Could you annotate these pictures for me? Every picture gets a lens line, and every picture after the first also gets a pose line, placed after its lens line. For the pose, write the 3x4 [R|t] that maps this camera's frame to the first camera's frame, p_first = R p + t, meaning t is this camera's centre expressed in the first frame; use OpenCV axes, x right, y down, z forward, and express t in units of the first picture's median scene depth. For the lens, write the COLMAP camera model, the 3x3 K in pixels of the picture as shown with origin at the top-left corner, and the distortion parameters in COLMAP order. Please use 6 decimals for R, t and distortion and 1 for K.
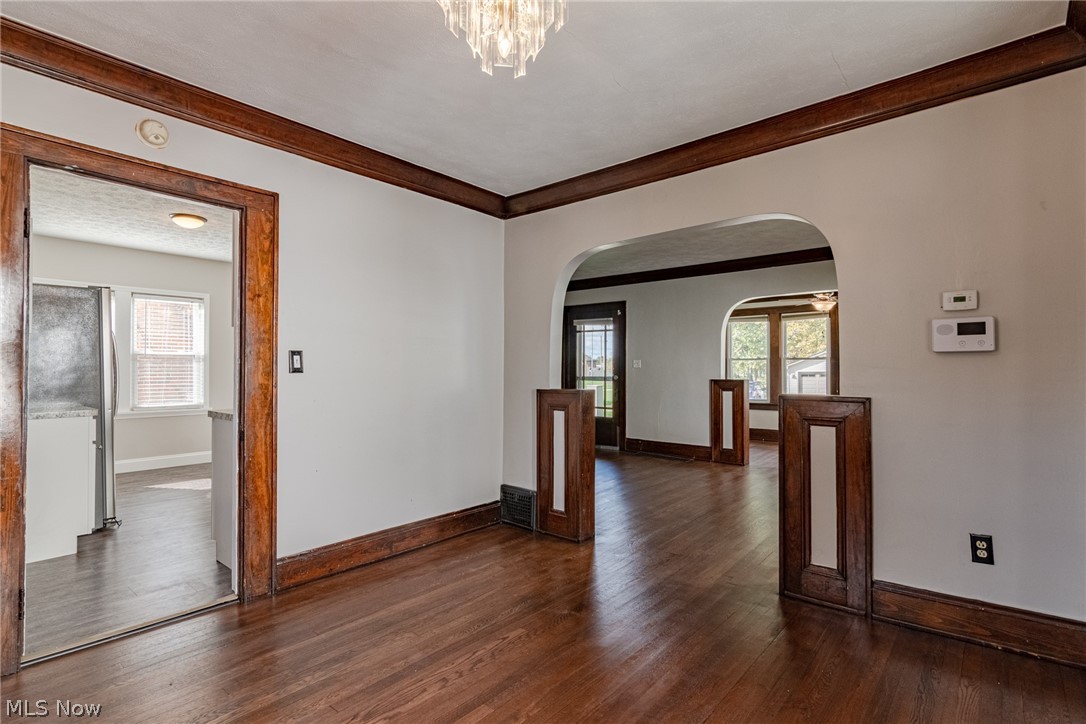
lens RADIAL K [[534.0, 0, 545.0], [0, 534.0, 362.0], [0, 0, 1]] dist [0.001704, 0.001423]
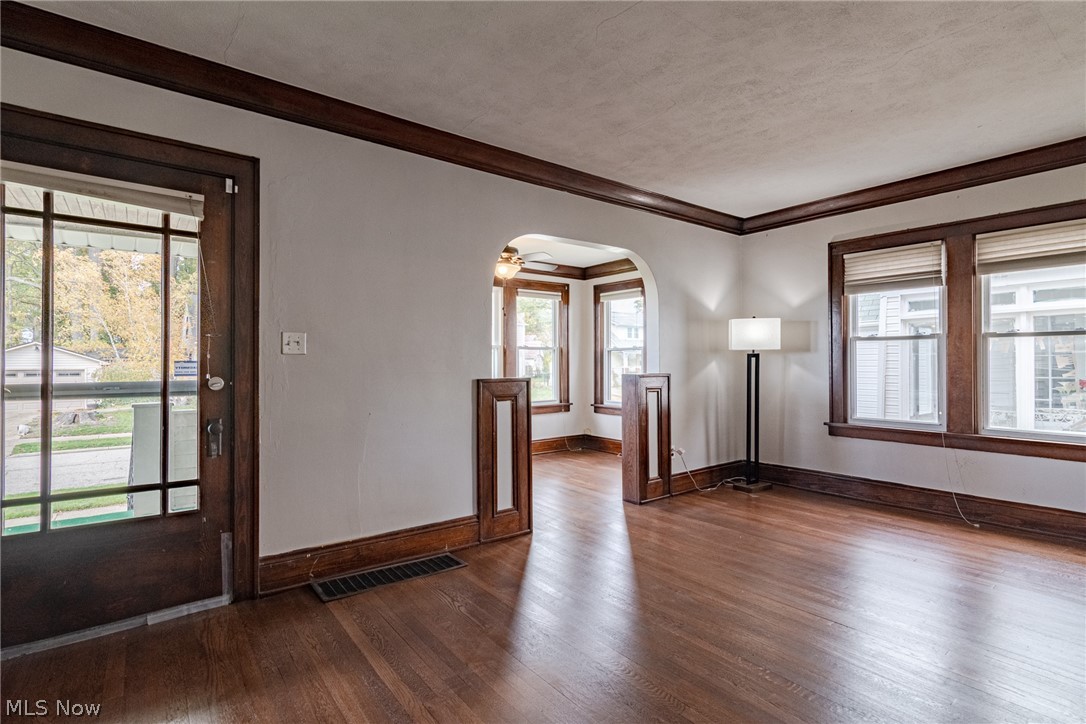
lens RADIAL K [[534.0, 0, 550.7], [0, 534.0, 362.0], [0, 0, 1]] dist [0.001704, 0.001423]
pose [[0.202474, 0.002974, 0.979283, -0.143482], [-0.008849, 0.999960, -0.001207, 0.014619], [-0.979248, -0.008422, 0.202492, 0.737981]]
